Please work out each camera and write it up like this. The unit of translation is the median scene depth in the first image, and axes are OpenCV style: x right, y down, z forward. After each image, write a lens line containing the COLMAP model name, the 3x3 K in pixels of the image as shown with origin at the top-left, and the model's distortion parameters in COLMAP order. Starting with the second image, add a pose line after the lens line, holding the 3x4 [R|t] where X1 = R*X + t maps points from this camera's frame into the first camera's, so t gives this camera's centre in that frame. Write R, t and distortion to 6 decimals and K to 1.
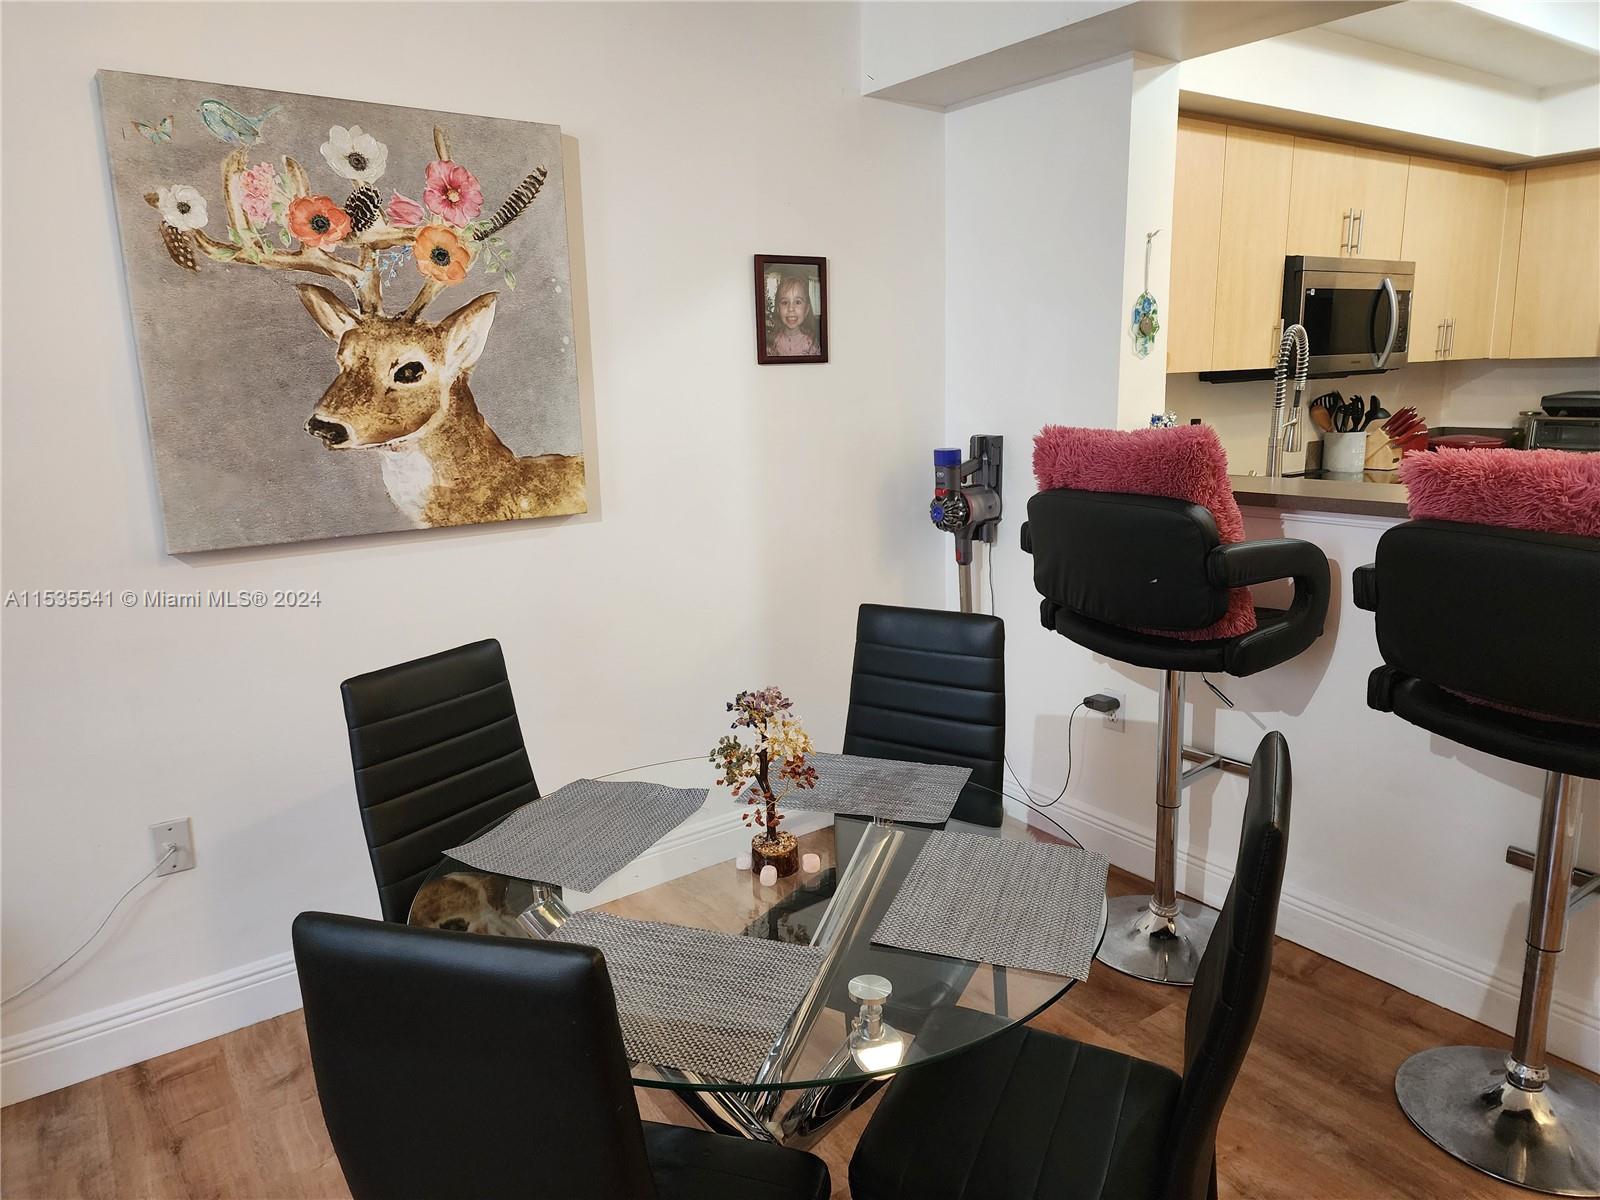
lens RADIAL K [[1078.2, 0, 799.5], [0, 1078.2, 591.2], [0, 0, 1]] dist [0.061963, -0.051637]
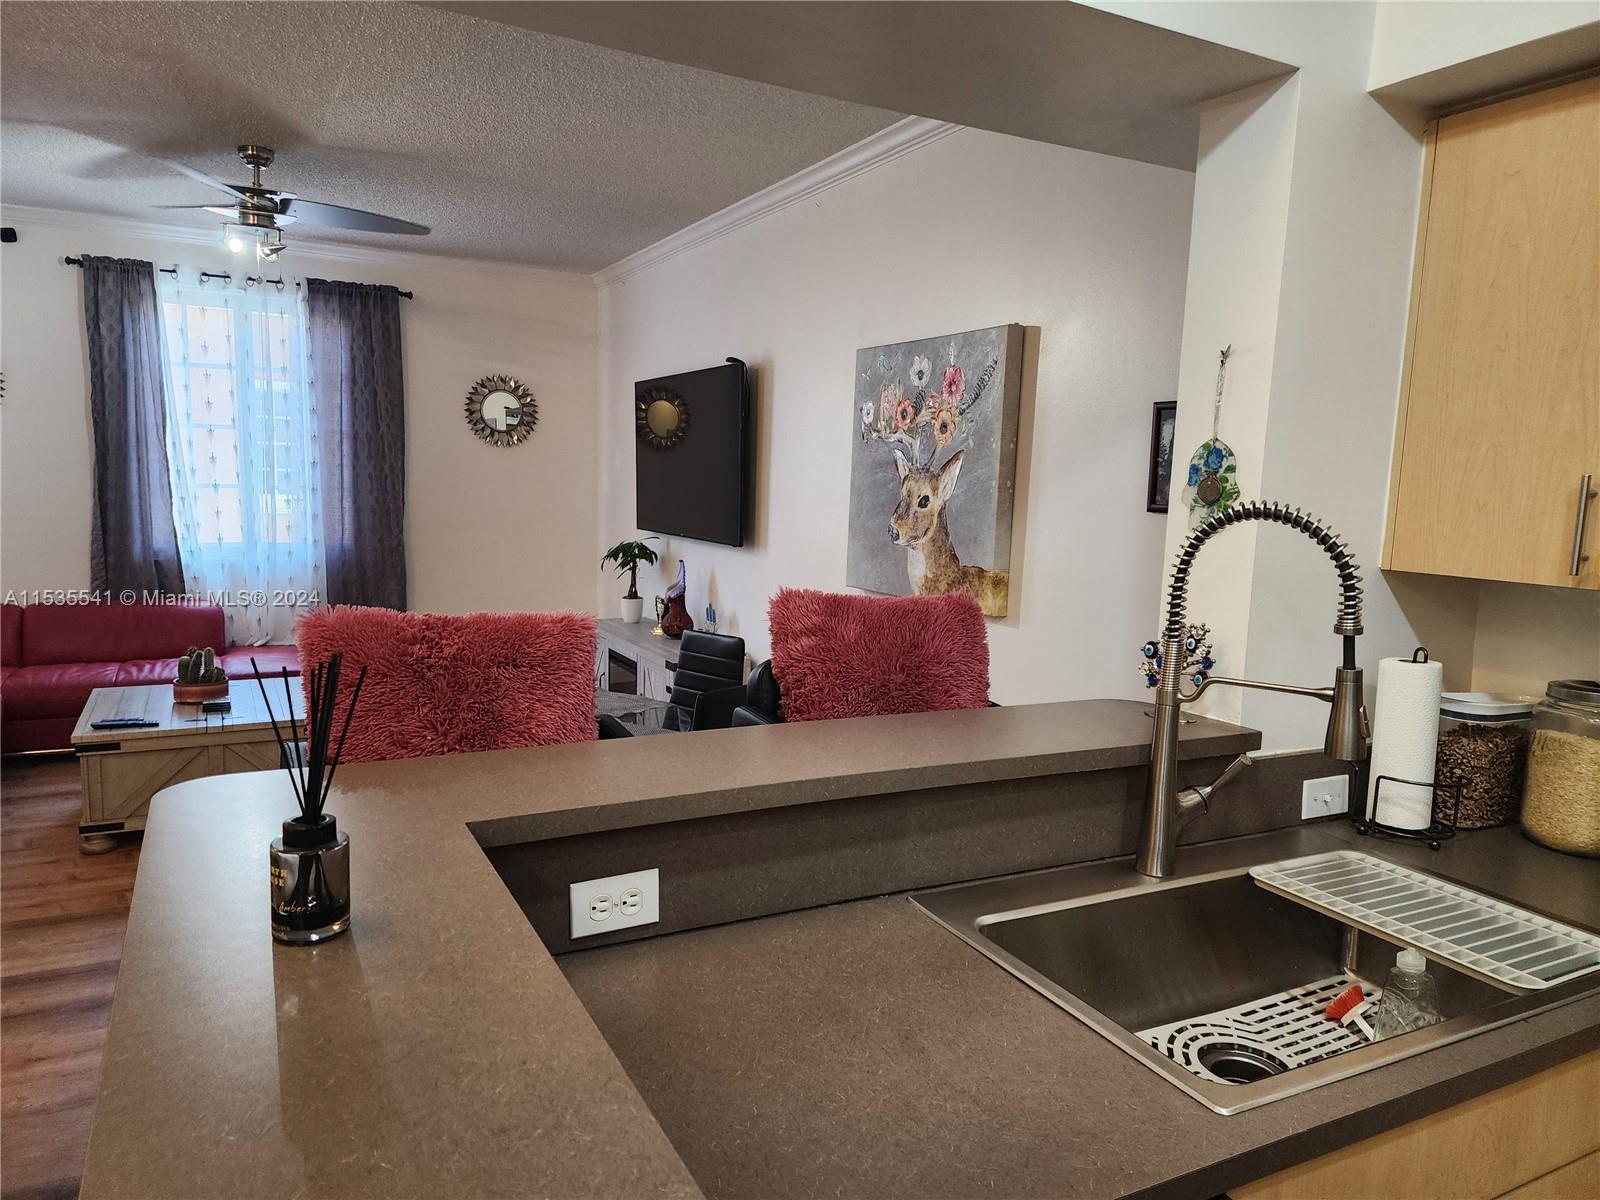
lens RADIAL K [[1078.2, 0, 791.3], [0, 1078.2, 616.9], [0, 0, 1]] dist [0.061963, -0.051637]
pose [[-0.142243, 0.152837, -0.977961, 1.212009], [-0.218407, 0.958810, 0.181611, -0.281752], [0.965435, 0.239426, -0.103004, 1.012293]]
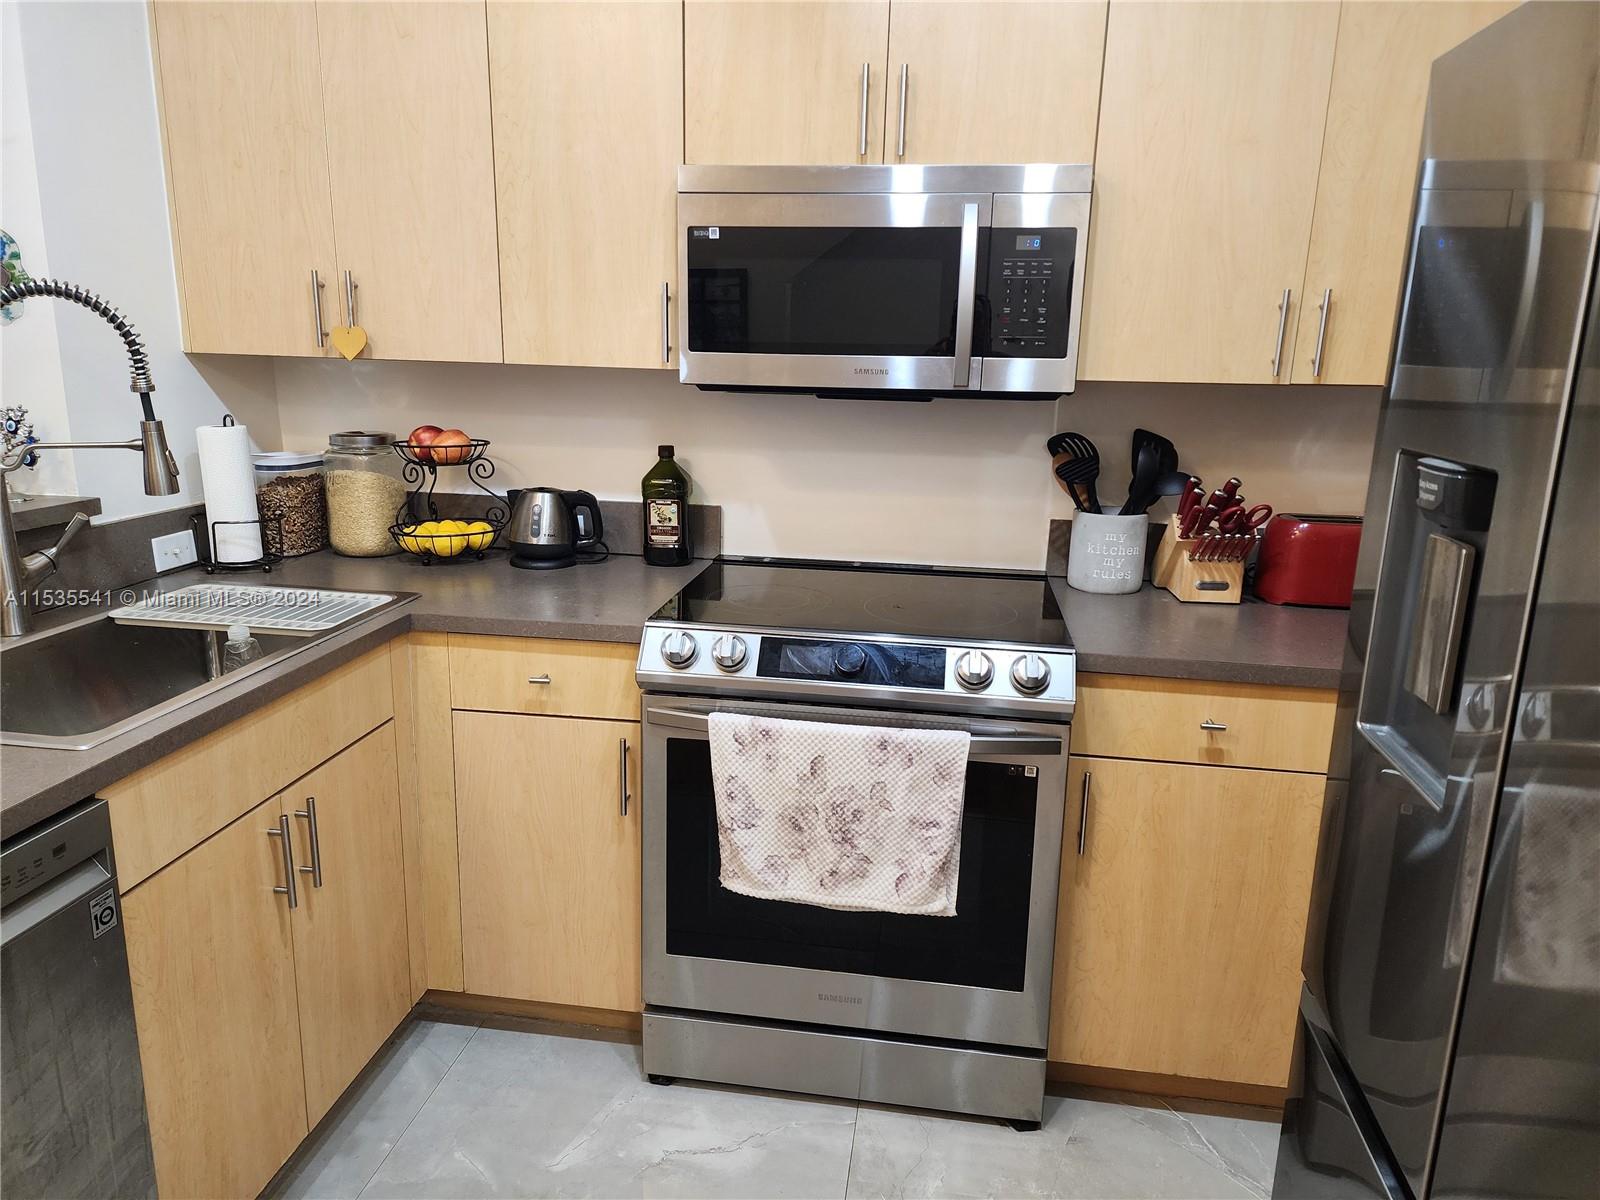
lens RADIAL K [[1078.2, 0, 799.8], [0, 1078.2, 592.2], [0, 0, 1]] dist [0.061963, -0.051637]
pose [[0.718166, 0.201660, -0.666011, 1.419578], [-0.177140, 0.978539, 0.105278, -0.254279], [0.672948, 0.042371, 0.738475, 1.006826]]
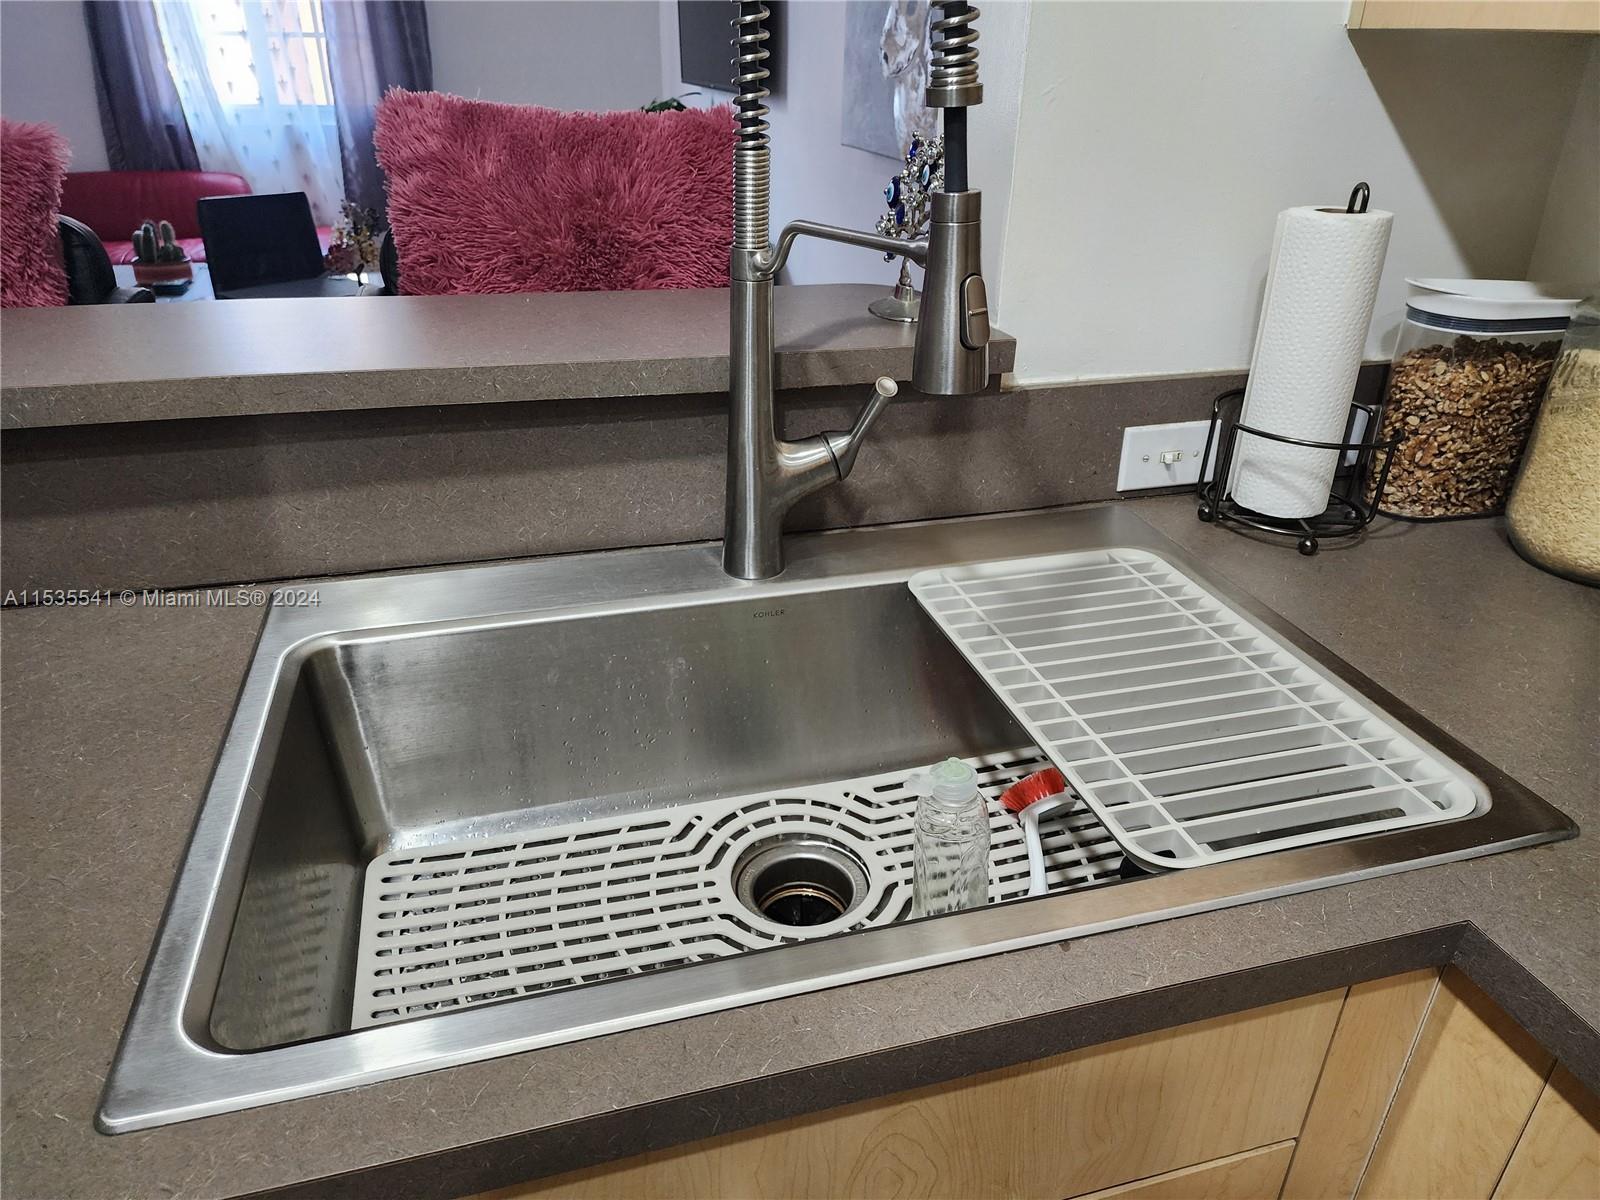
lens RADIAL K [[1078.2, 0, 798.1], [0, 1078.2, 618.5], [0, 0, 1]] dist [0.061963, -0.051637]
pose [[-0.332023, 0.460655, -0.823139, 0.872062], [-0.188503, 0.822637, 0.536409, -0.263156], [0.924244, 0.333265, -0.186299, 1.306676]]
